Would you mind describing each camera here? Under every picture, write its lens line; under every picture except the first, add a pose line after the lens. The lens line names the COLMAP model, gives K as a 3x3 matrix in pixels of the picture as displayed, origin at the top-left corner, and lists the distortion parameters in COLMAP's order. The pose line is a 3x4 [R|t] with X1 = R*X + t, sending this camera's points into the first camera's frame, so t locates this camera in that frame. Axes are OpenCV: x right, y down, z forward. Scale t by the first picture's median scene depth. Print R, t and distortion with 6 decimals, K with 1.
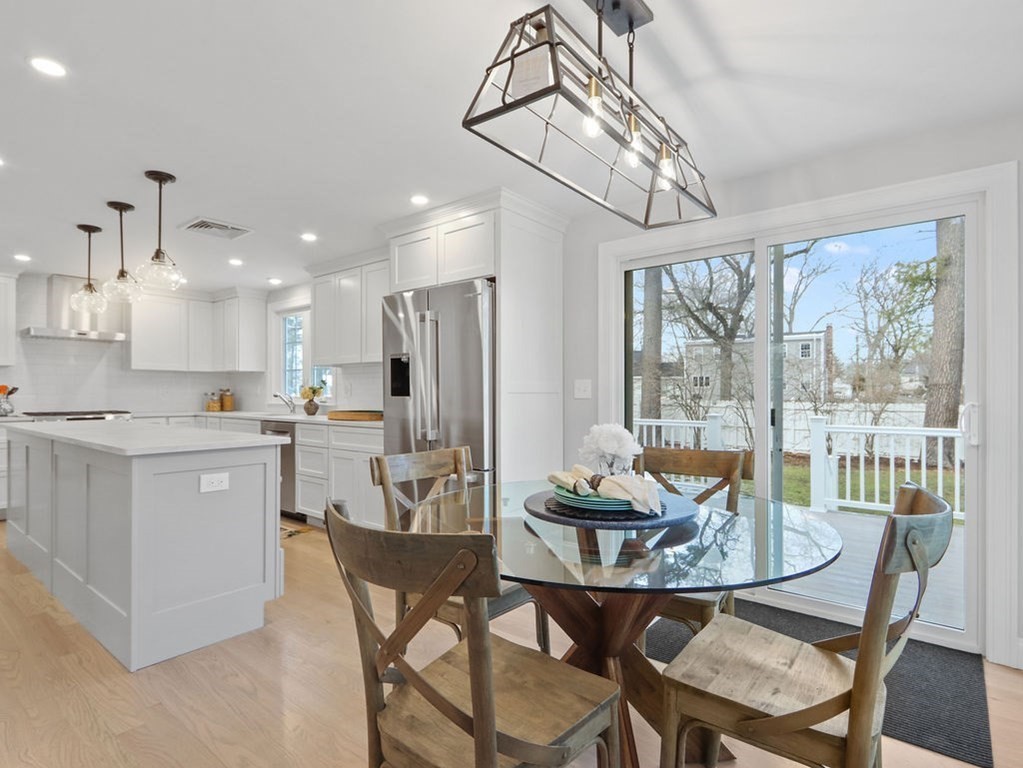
lens RADIAL K [[537.2, 0, 505.4], [0, 537.2, 393.5], [0, 0, 1]] dist [0.000441, -0.000670]
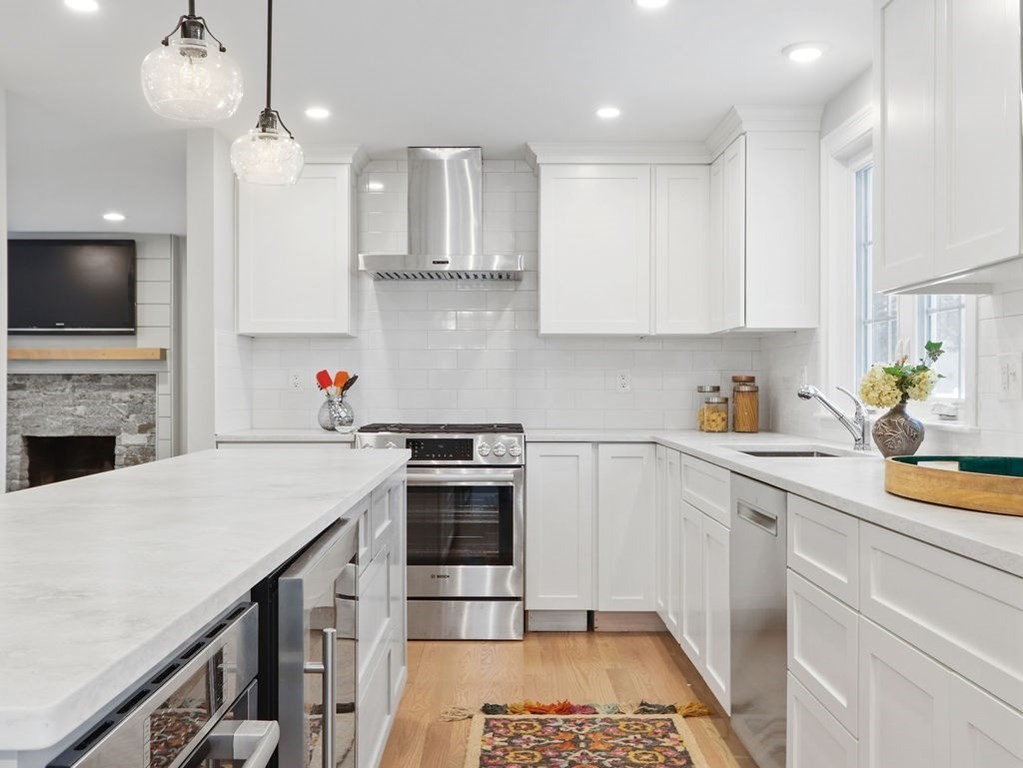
lens RADIAL K [[1010.6, 0, 511.5], [0, 1010.6, 384.0], [0, 0, 1]] dist [-0.008330, -0.002142]
pose [[0.638506, -0.001227, -0.769616, -0.067028], [-0.002295, 0.999991, -0.003498, 0.000207], [0.769614, 0.004000, 0.638497, 0.507872]]
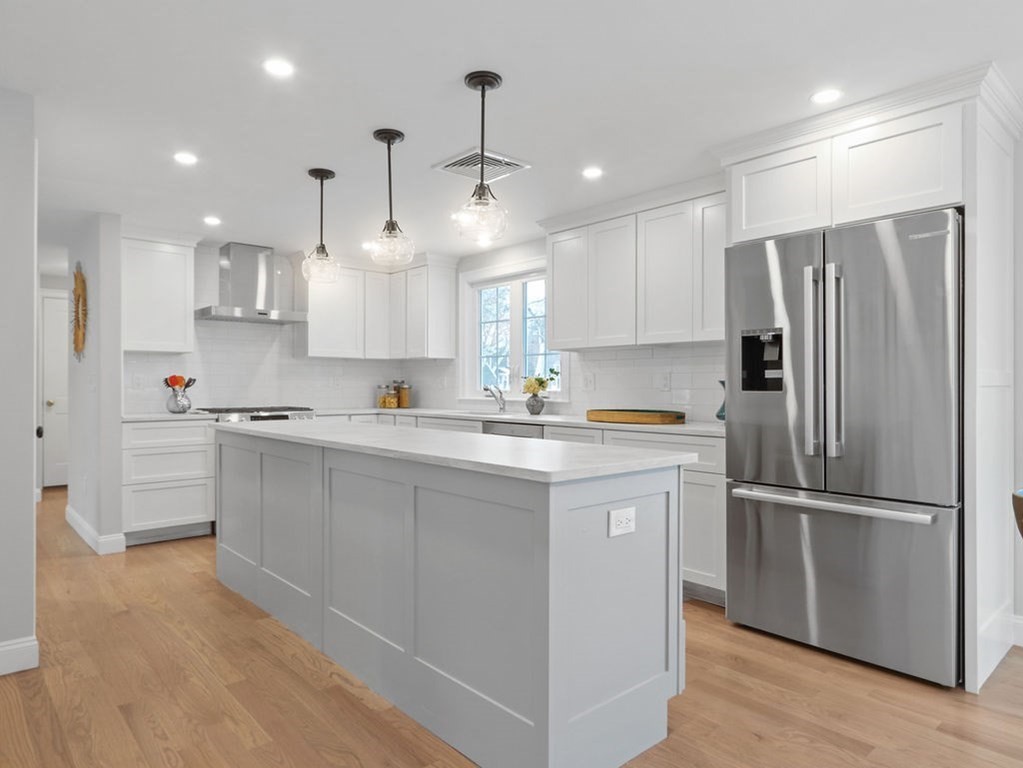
lens RADIAL K [[638.1, 0, 506.6], [0, 638.1, 384.7], [0, 0, 1]] dist [0.001750, 0.001145]
pose [[0.987243, 0.000869, -0.159222, -0.277981], [-0.001274, 0.999996, -0.002443, -0.000061], [0.159219, 0.002614, 0.987240, 0.100207]]
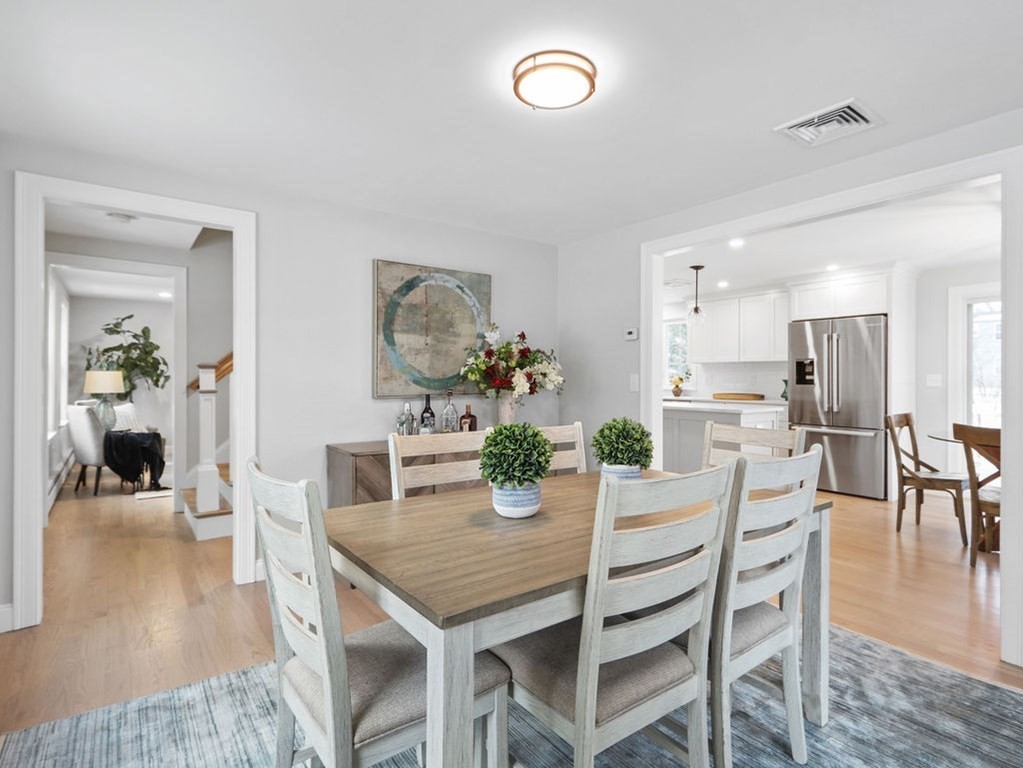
lens RADIAL K [[537.6, 0, 525.6], [0, 537.6, 376.6], [0, 0, 1]] dist [0.002059, -0.000288]
pose [[0.971799, 0.000543, -0.235811, -0.452666], [-0.000842, 0.999999, -0.001166, -0.011898], [0.235810, 0.001332, 0.971798, -0.557731]]
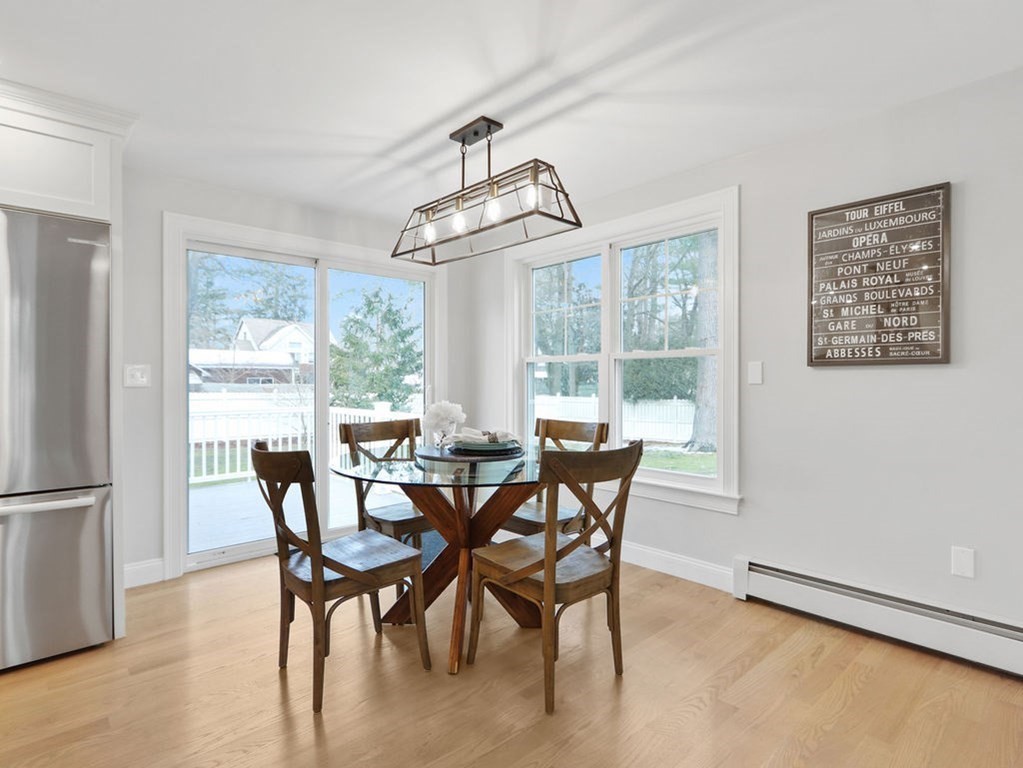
lens RADIAL K [[544.0, 0, 516.3], [0, 544.0, 381.2], [0, 0, 1]] dist [-0.001719, 0.000043]
pose [[0.134800, -0.000722, 0.990873, -0.432331], [0.003673, 0.999993, 0.000229, 0.001701], [-0.990866, 0.003608, 0.134802, 0.208870]]
